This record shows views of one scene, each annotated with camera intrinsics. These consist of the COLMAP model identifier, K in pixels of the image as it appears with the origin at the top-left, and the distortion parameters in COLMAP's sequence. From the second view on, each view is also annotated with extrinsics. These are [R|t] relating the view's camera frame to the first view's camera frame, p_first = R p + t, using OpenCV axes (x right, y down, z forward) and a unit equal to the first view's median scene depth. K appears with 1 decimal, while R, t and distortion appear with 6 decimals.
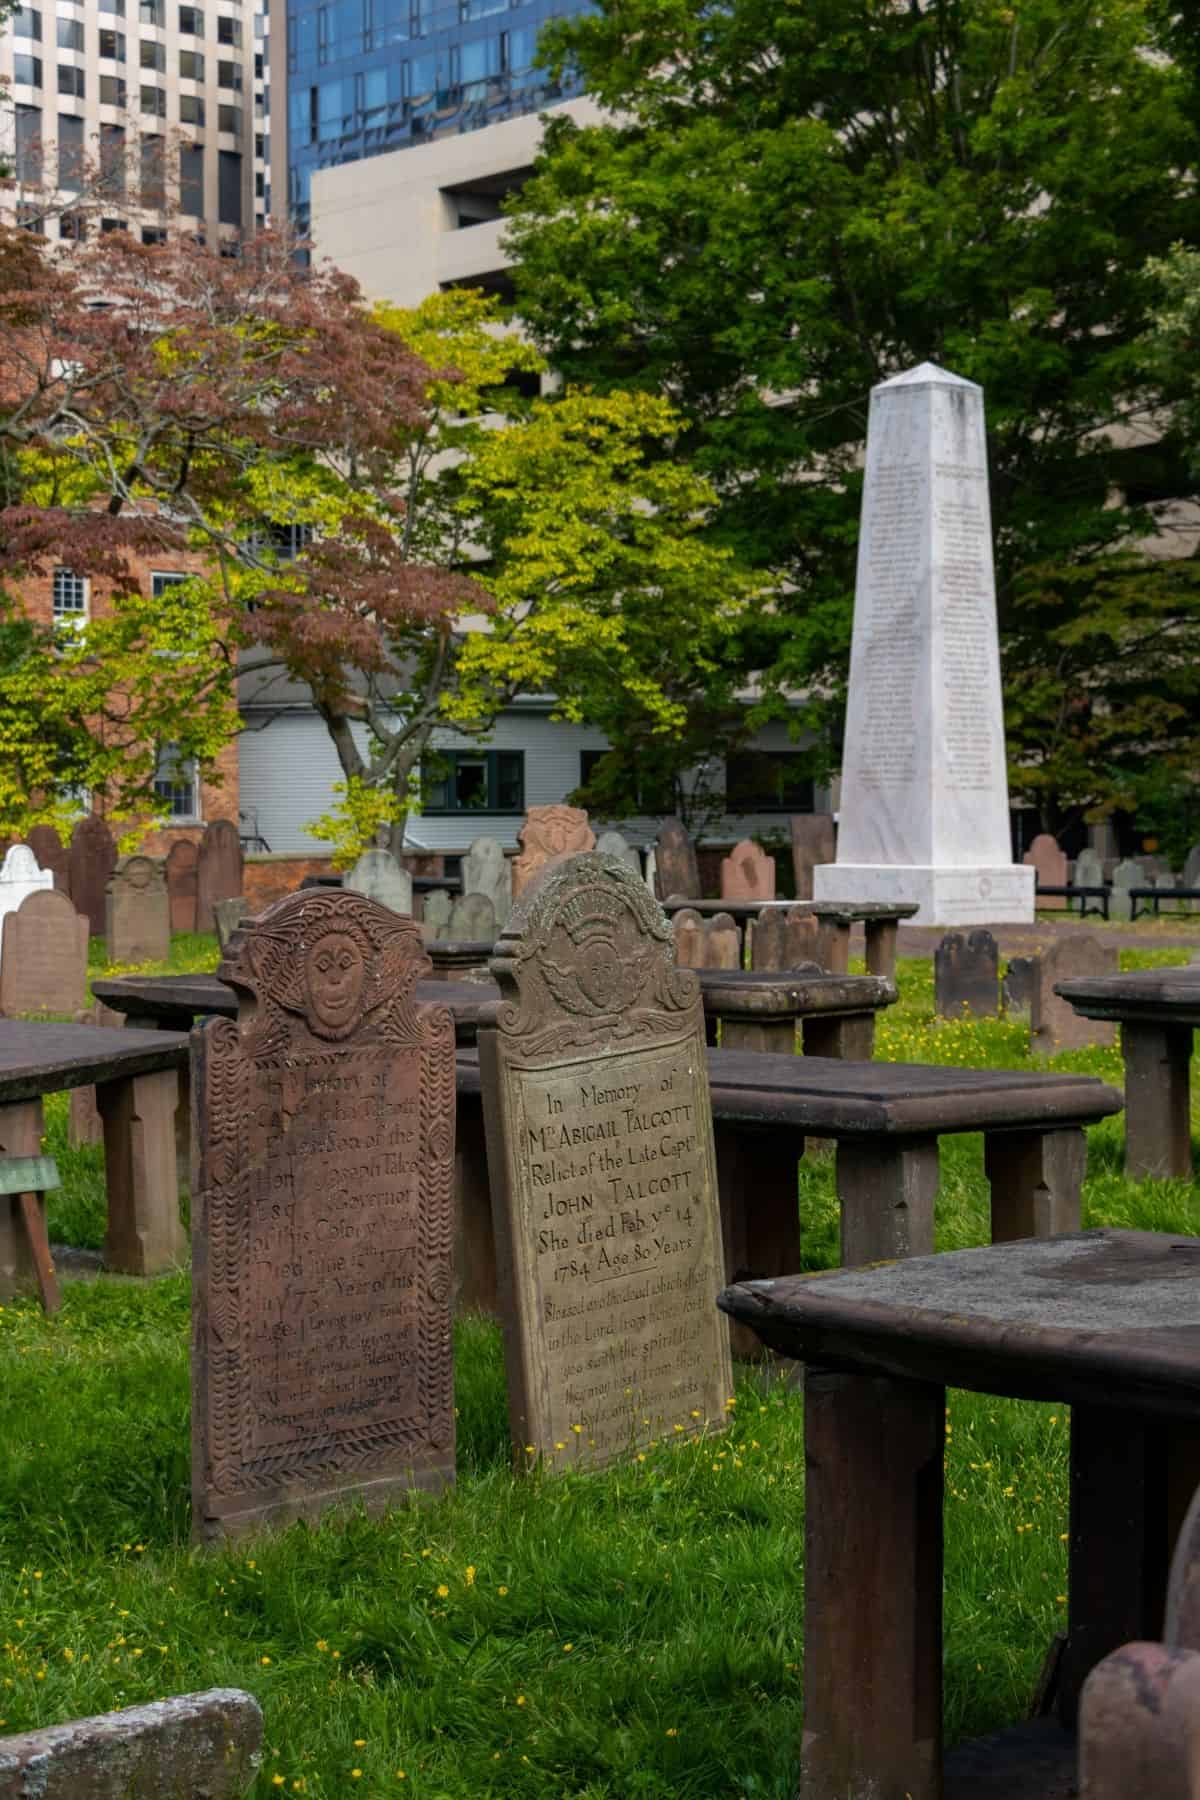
lens RADIAL K [[2573.5, 0, 600.0], [0, 2573.5, 900.0], [0, 0, 1]] dist [0.029342, 0.016850]
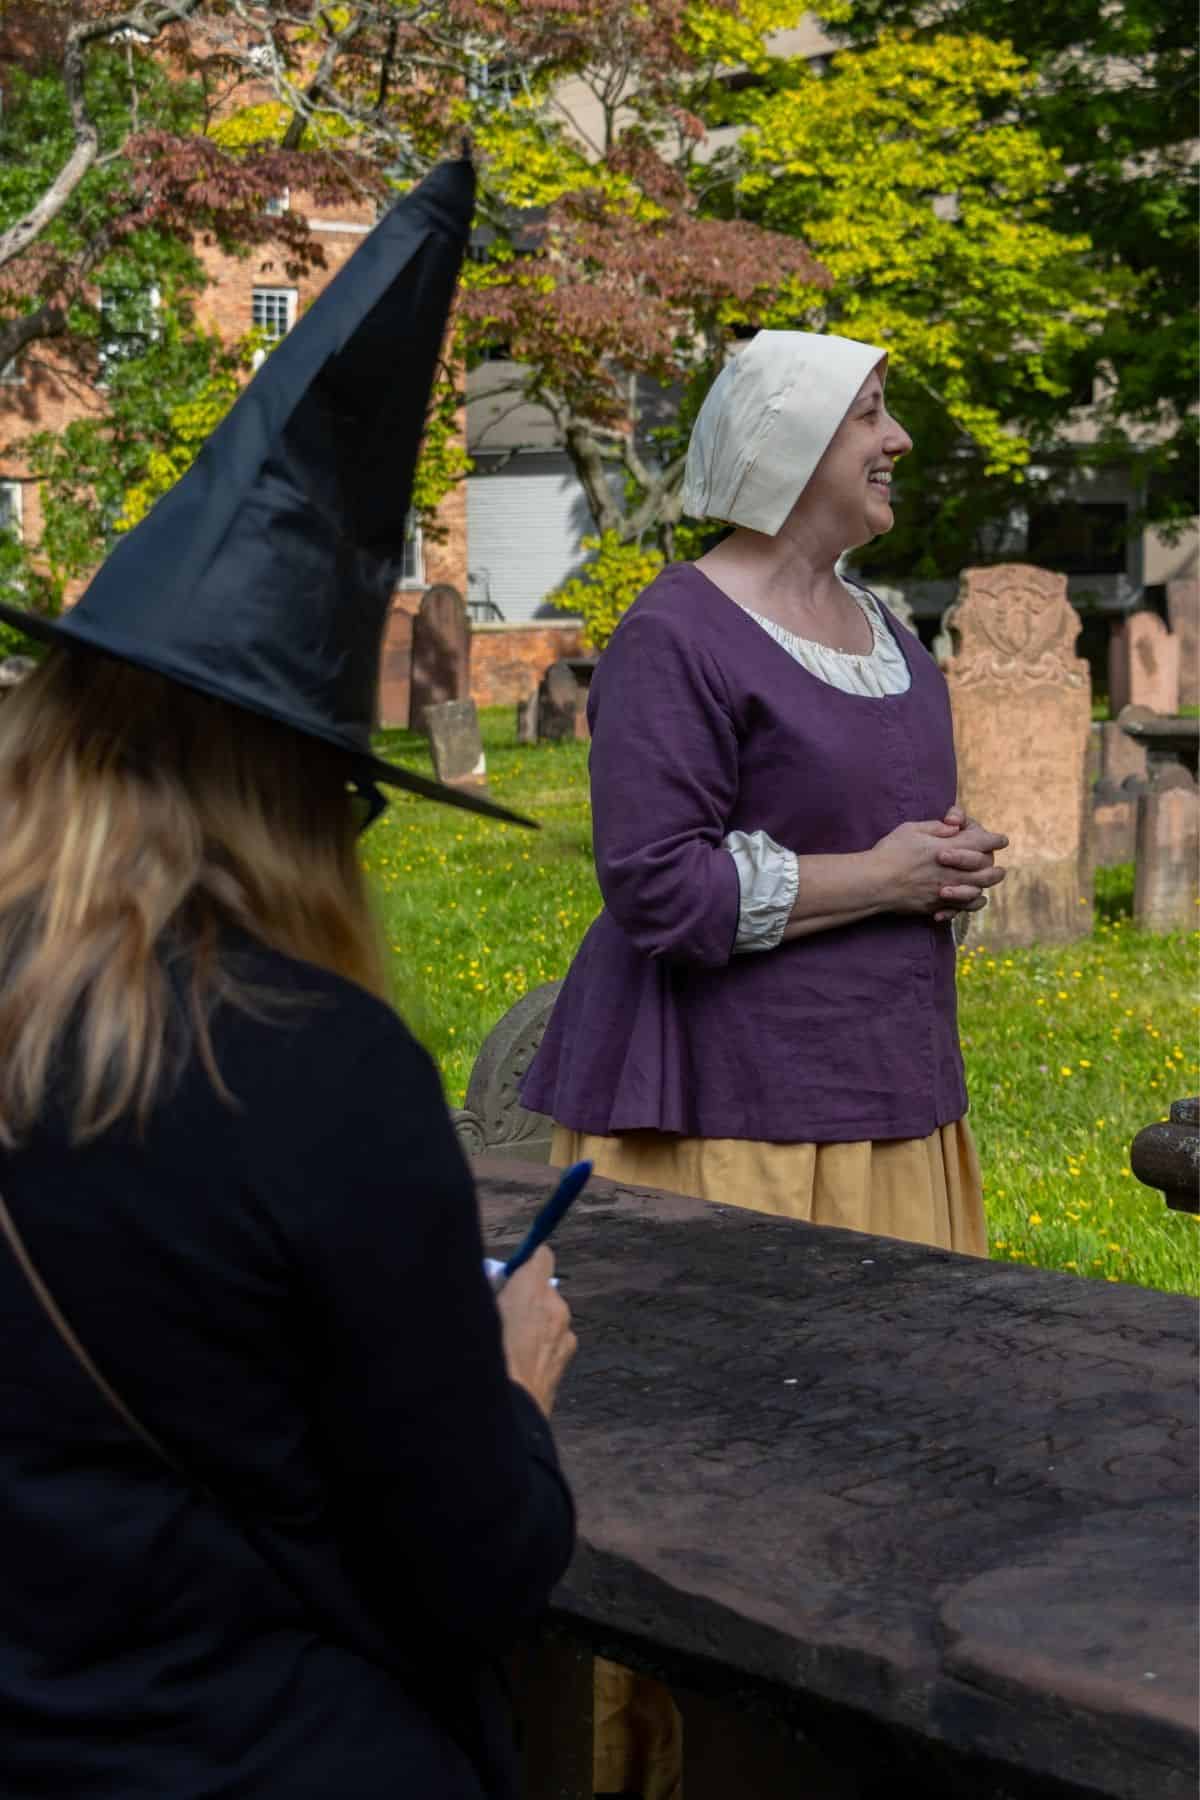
lens RADIAL K [[2668.7, 0, 600.0], [0, 2668.7, 900.0], [0, 0, 1]] dist [-0.090775, 0.008393]
pose [[0.995904, 0.009820, -0.089881, -0.023179], [-0.001872, 0.996111, 0.088088, -0.006391], [0.090396, -0.087559, 0.992049, 0.172896]]
